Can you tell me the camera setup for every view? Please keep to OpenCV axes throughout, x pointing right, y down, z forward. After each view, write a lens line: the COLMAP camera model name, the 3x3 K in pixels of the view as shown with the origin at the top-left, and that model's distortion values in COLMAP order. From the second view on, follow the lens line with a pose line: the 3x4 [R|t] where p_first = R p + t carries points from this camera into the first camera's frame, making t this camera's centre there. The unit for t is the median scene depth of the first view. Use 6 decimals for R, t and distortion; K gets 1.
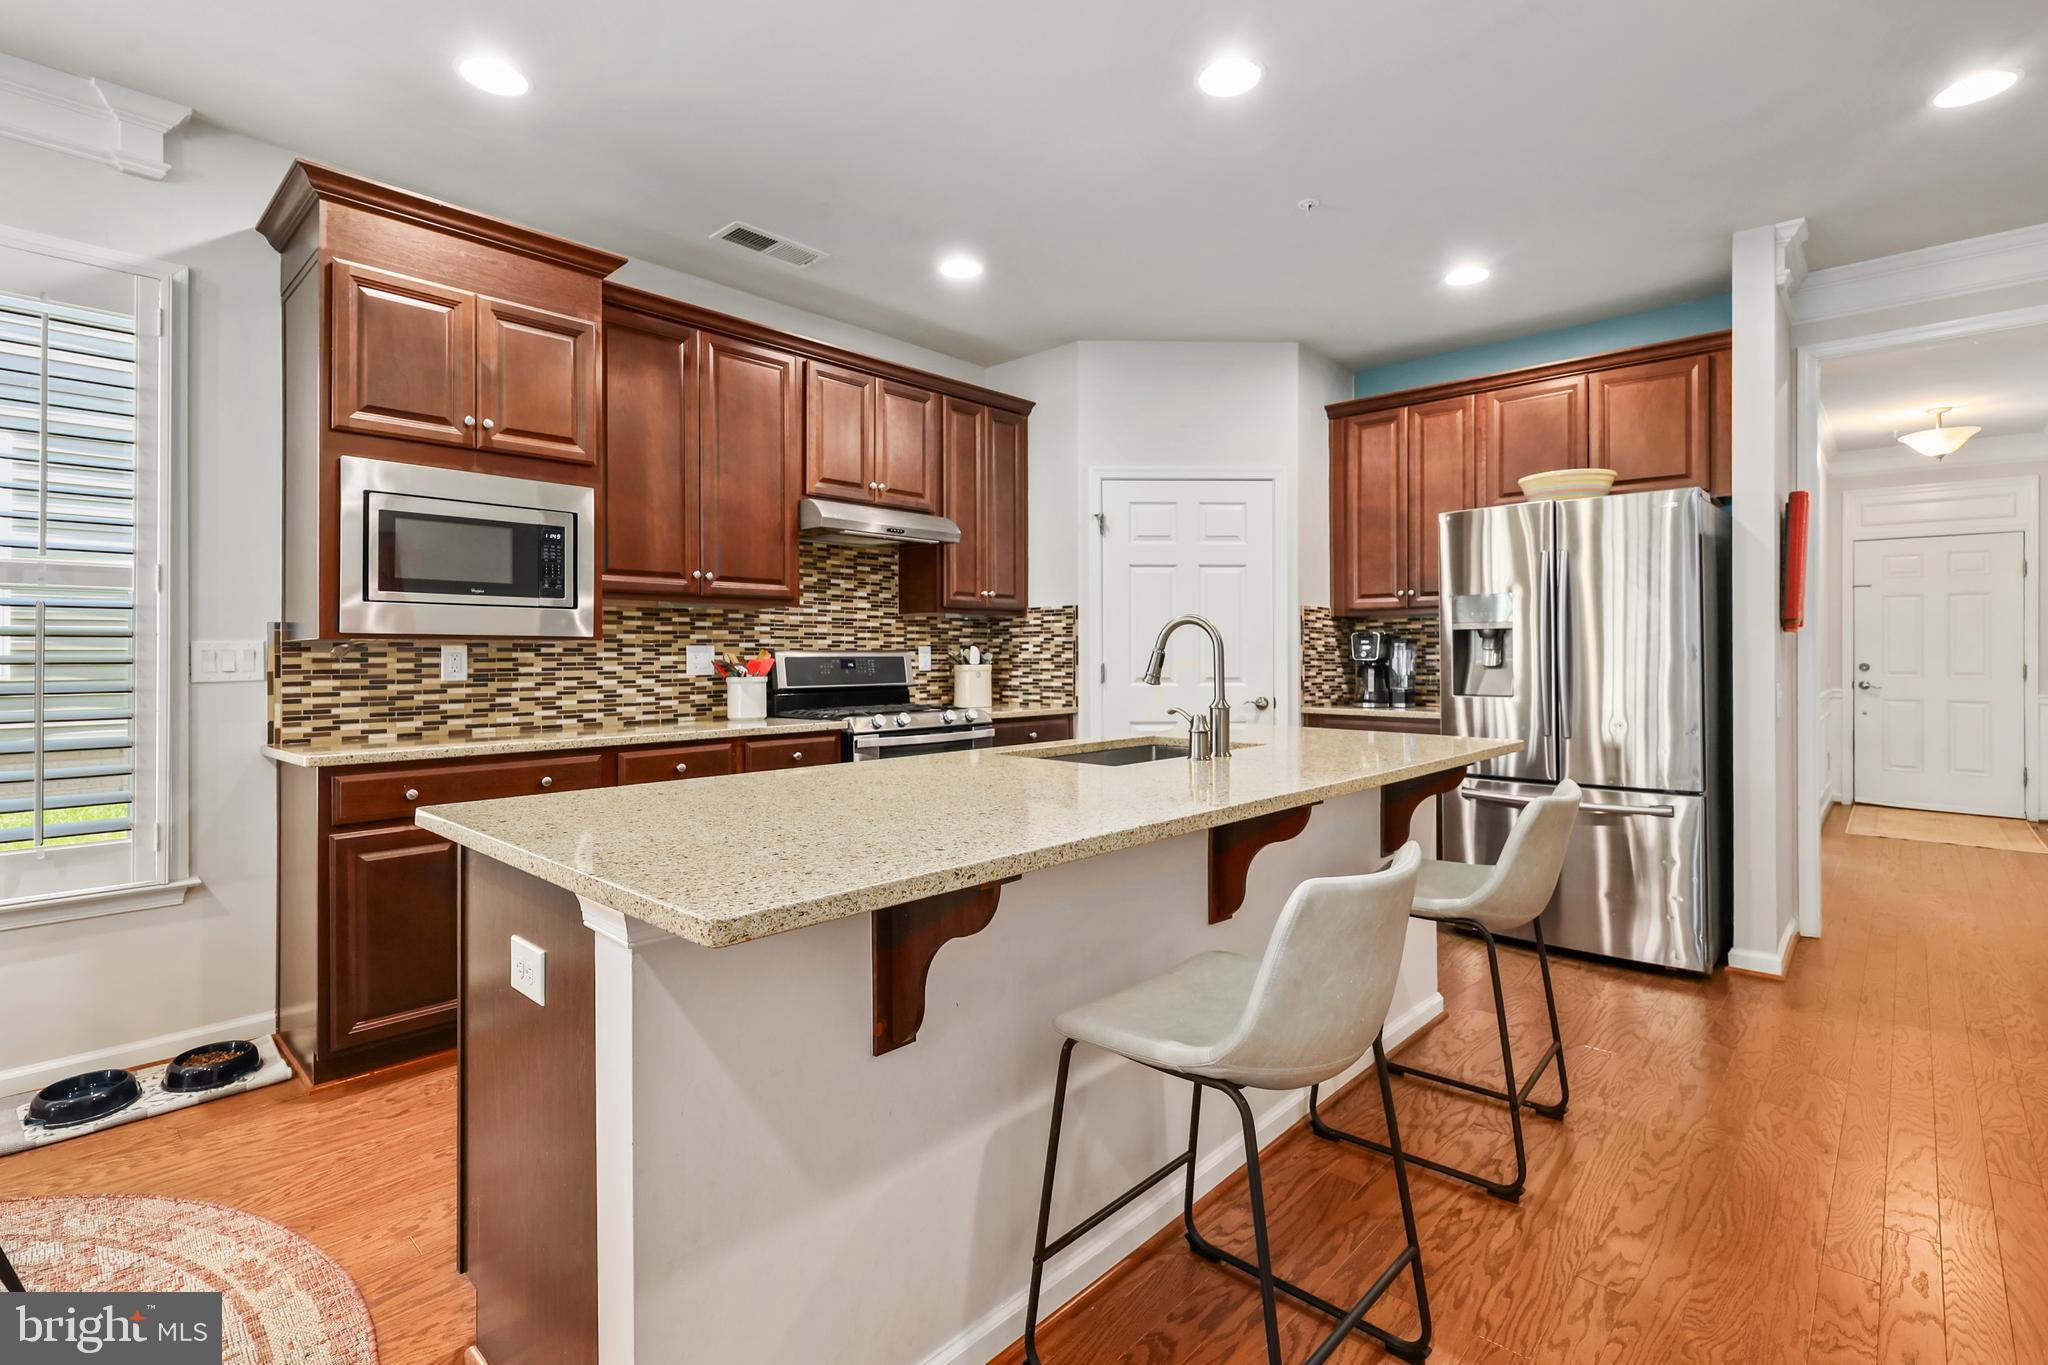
lens RADIAL K [[948.2, 0, 1028.3], [0, 948.2, 652.3], [0, 0, 1]] dist [-0.001303, -0.000502]
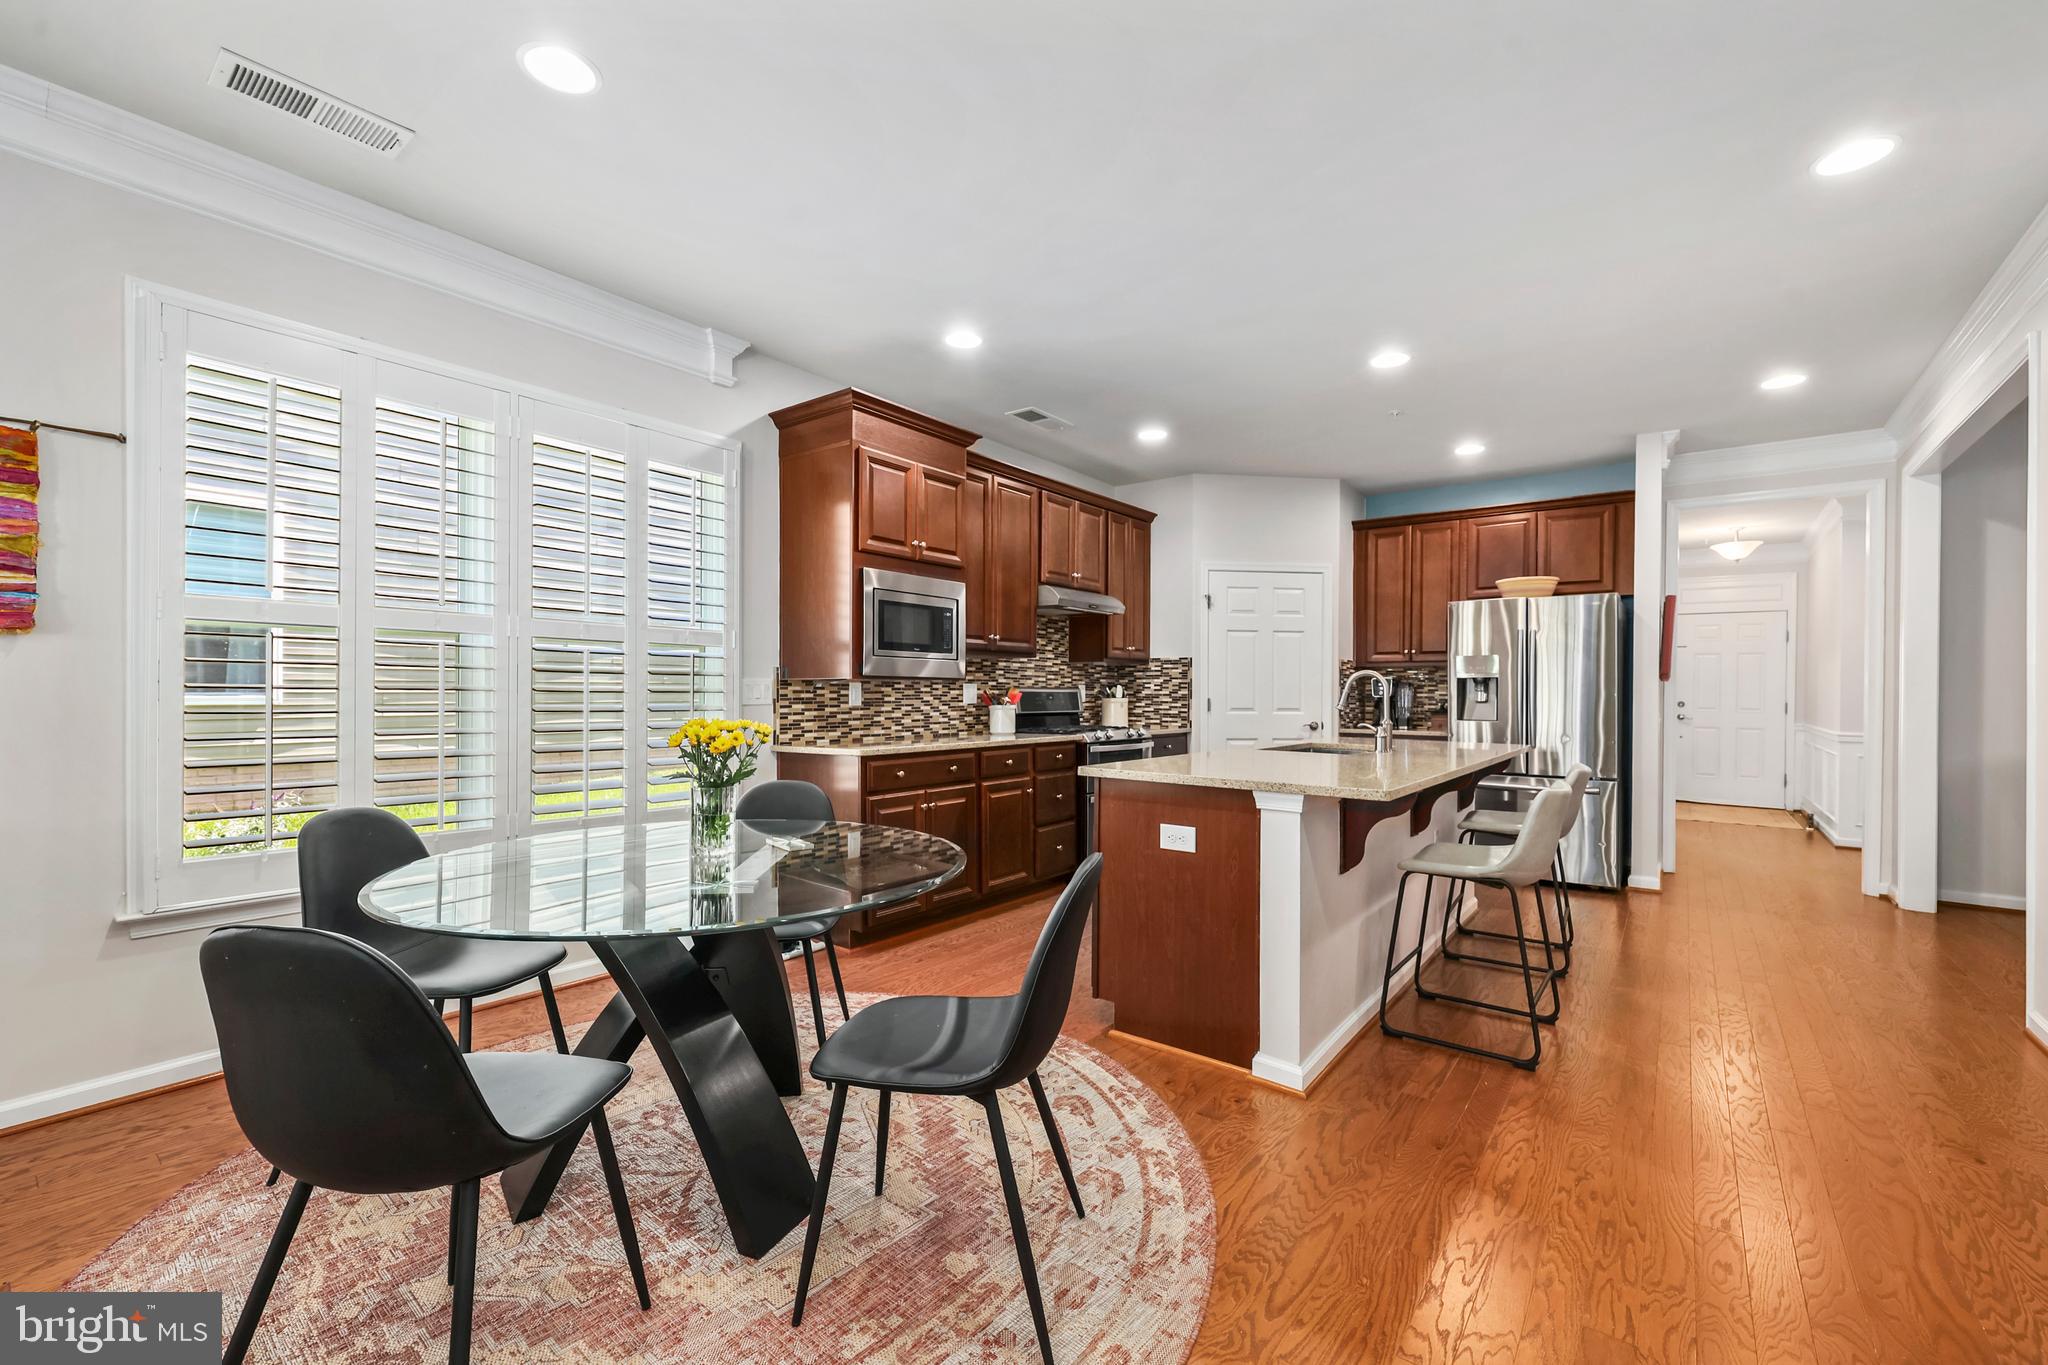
lens RADIAL K [[854.6, 0, 1022.0], [0, 854.6, 697.0], [0, 0, 1]] dist [0.000958, 0.000206]
pose [[0.995875, 0.007907, 0.090392, -0.393991], [-0.008785, 0.999918, 0.009313, 0.000636], [-0.090311, -0.010068, 0.995863, -0.334826]]
